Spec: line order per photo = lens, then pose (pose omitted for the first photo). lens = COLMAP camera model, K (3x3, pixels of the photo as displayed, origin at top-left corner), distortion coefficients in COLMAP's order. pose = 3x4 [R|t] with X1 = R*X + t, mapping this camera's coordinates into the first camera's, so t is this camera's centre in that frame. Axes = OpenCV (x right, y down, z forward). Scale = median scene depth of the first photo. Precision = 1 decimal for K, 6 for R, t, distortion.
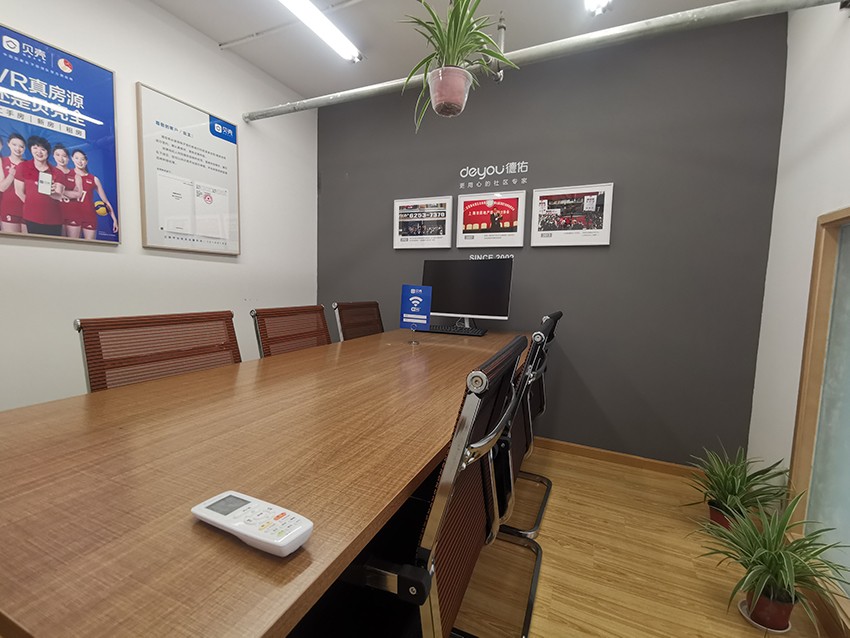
lens RADIAL K [[386.1, 0, 431.7], [0, 386.1, 311.9], [0, 0, 1]] dist [0.015037, -0.008338]
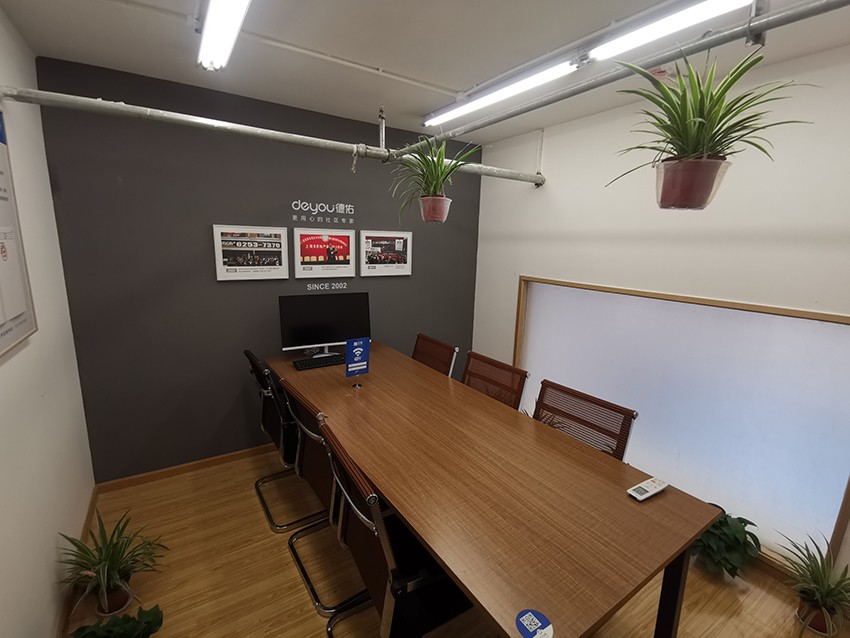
lens RADIAL K [[386.1, 0, 414.8], [0, 386.1, 309.5], [0, 0, 1]] dist [0.015037, -0.008338]
pose [[0.556341, -0.159884, 0.815428, -0.723283], [0.051493, 0.986062, 0.158208, -0.271633], [-0.829357, -0.046029, 0.556819, 0.179546]]
